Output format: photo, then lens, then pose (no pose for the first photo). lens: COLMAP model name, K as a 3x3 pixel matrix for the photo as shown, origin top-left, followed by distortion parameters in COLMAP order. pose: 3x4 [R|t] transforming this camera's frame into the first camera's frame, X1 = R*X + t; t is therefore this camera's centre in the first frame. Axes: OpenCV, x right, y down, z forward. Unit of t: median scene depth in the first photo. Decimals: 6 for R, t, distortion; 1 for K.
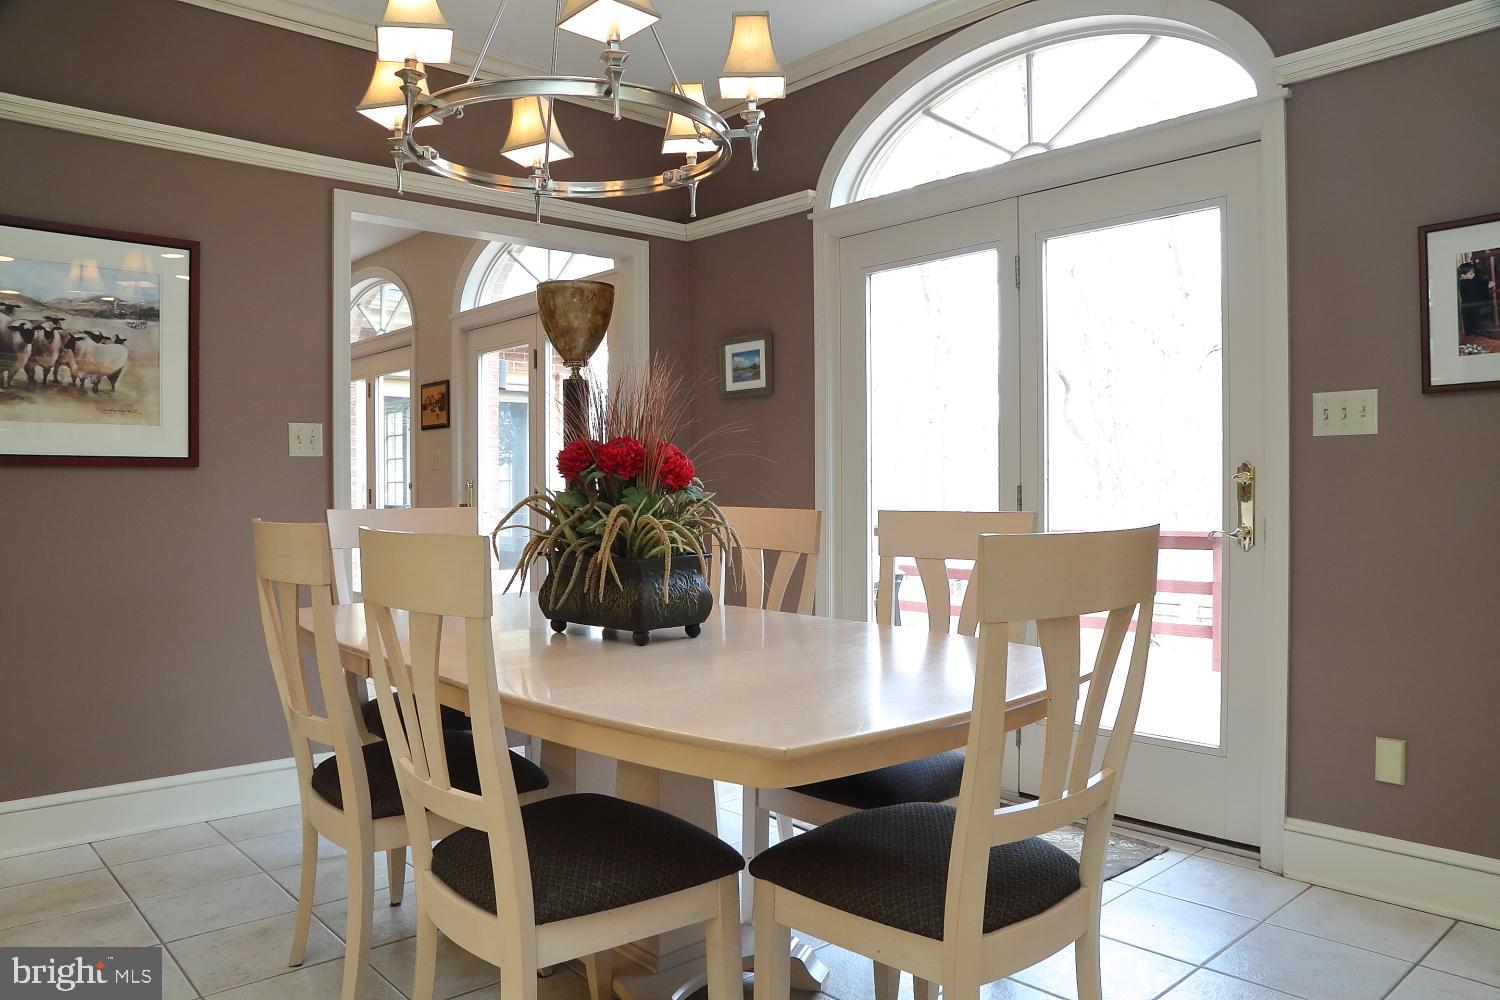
lens RADIAL K [[1021.0, 0, 750.0], [0, 1021.0, 500.0], [0, 0, 1]] dist [-0.121427, 0.065288]
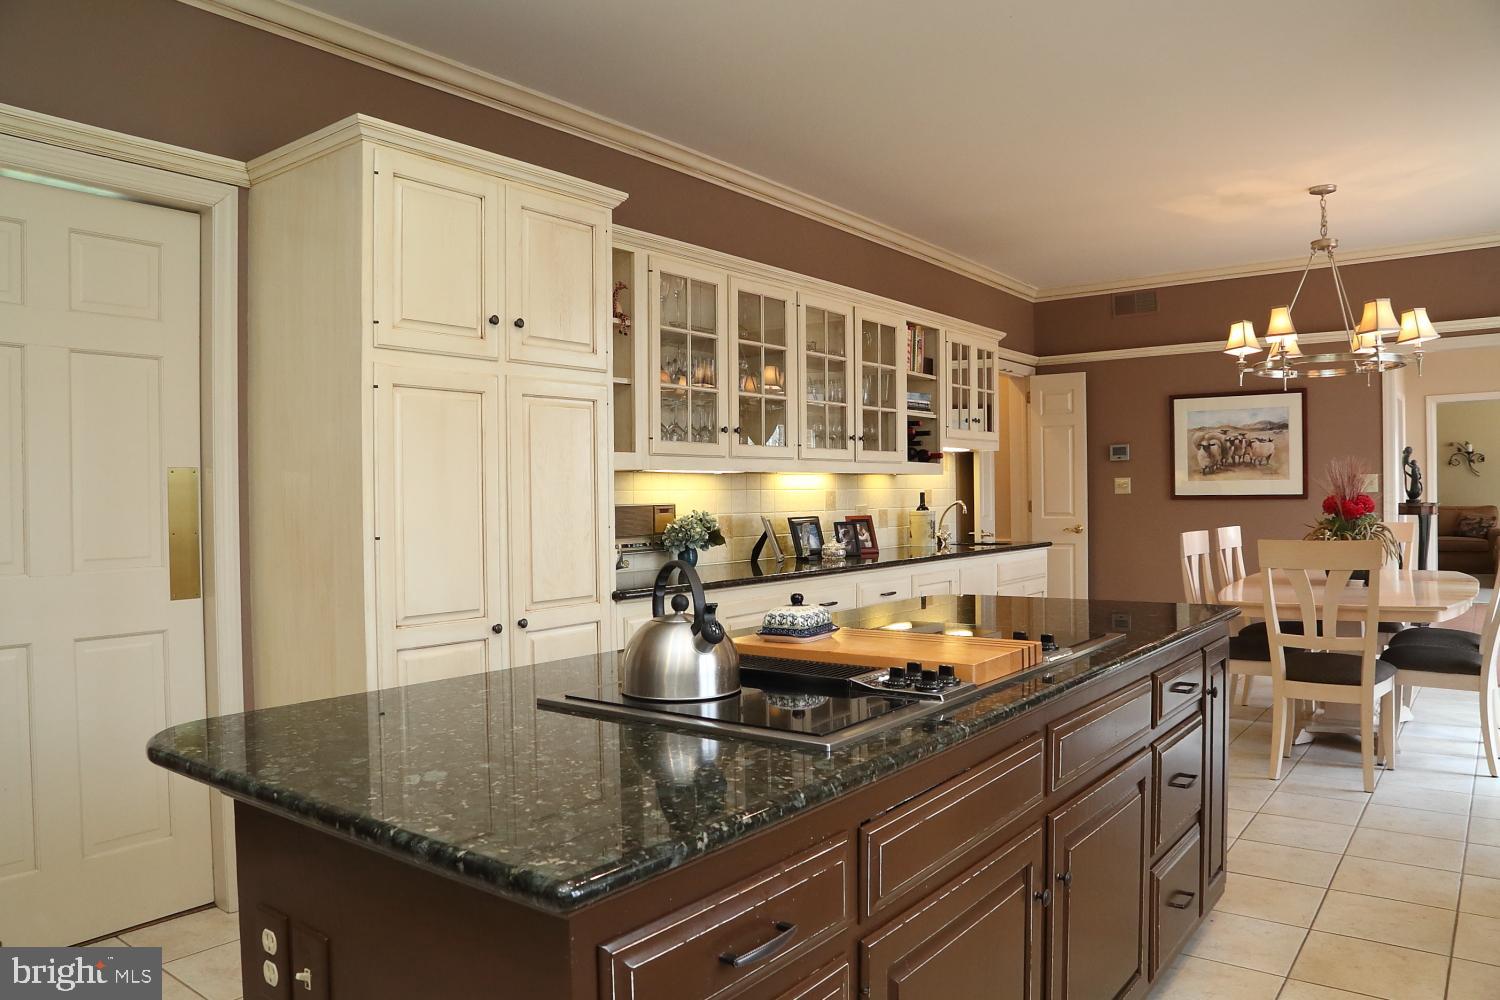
lens RADIAL K [[1040.7, 0, 750.0], [0, 1040.7, 500.0], [0, 0, 1]] dist [-0.124059, 0.064200]
pose [[0.164114, 0.007210, -0.986415, 1.346811], [0.001886, 0.999969, 0.007623, -0.051454], [0.986440, -0.003111, 0.164096, -0.484569]]
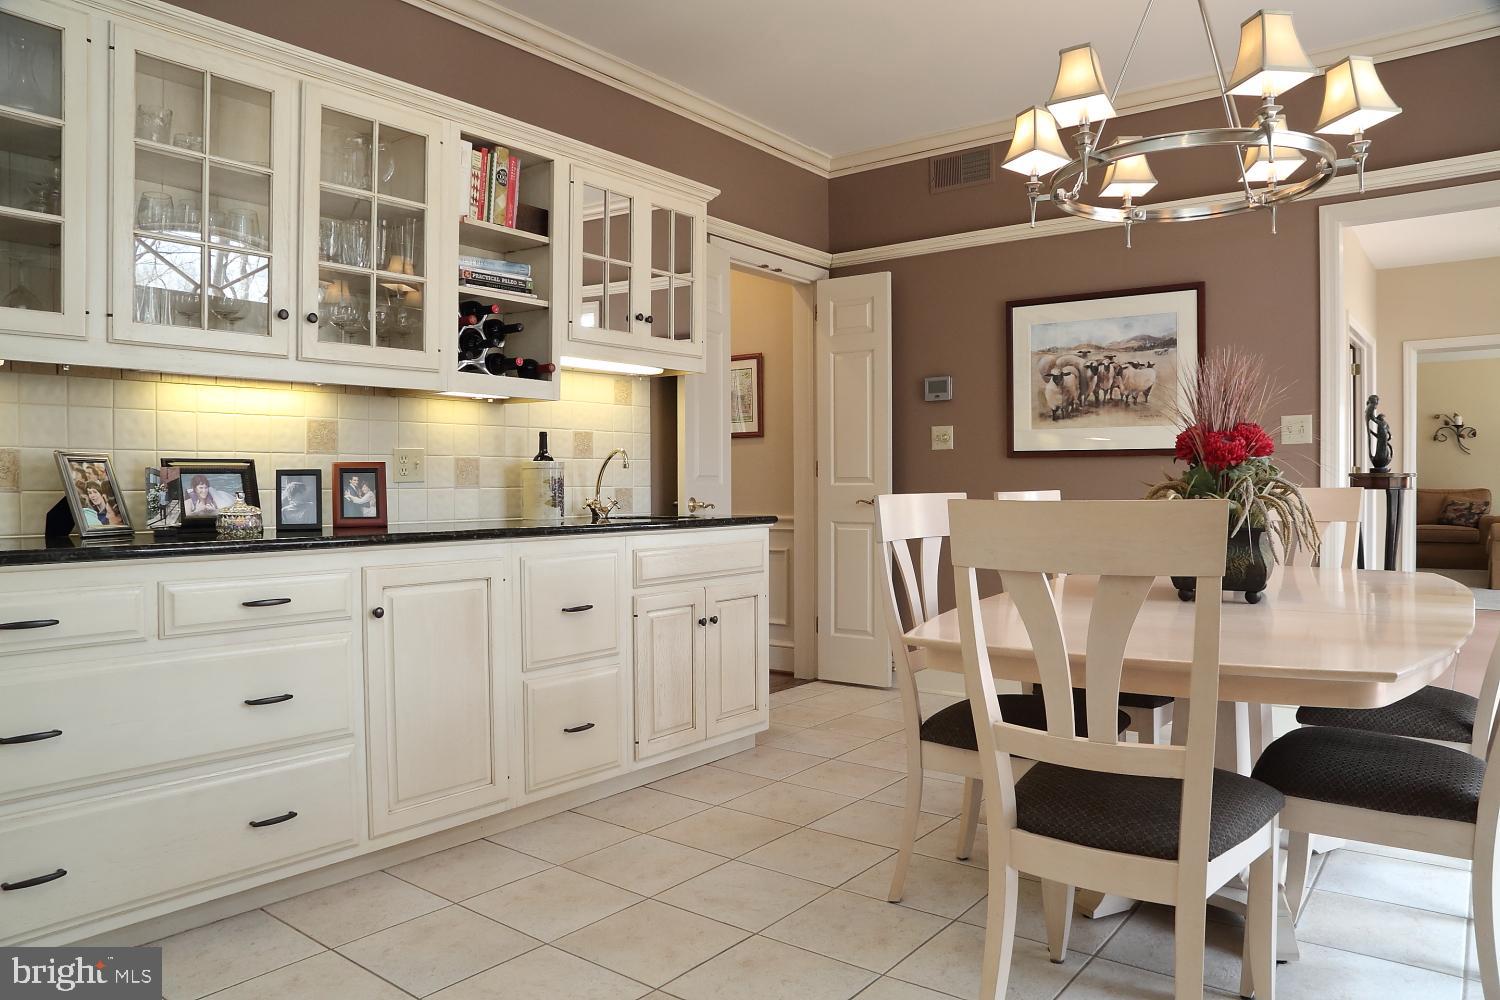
lens RADIAL K [[1021.0, 0, 750.0], [0, 1021.0, 500.0], [0, 0, 1]] dist [-0.121427, 0.065288]
pose [[0.163574, 0.021639, -0.986294, 0.666284], [-0.007500, 0.999758, 0.020691, 0.002860], [0.986503, 0.004013, 0.163697, 0.206970]]
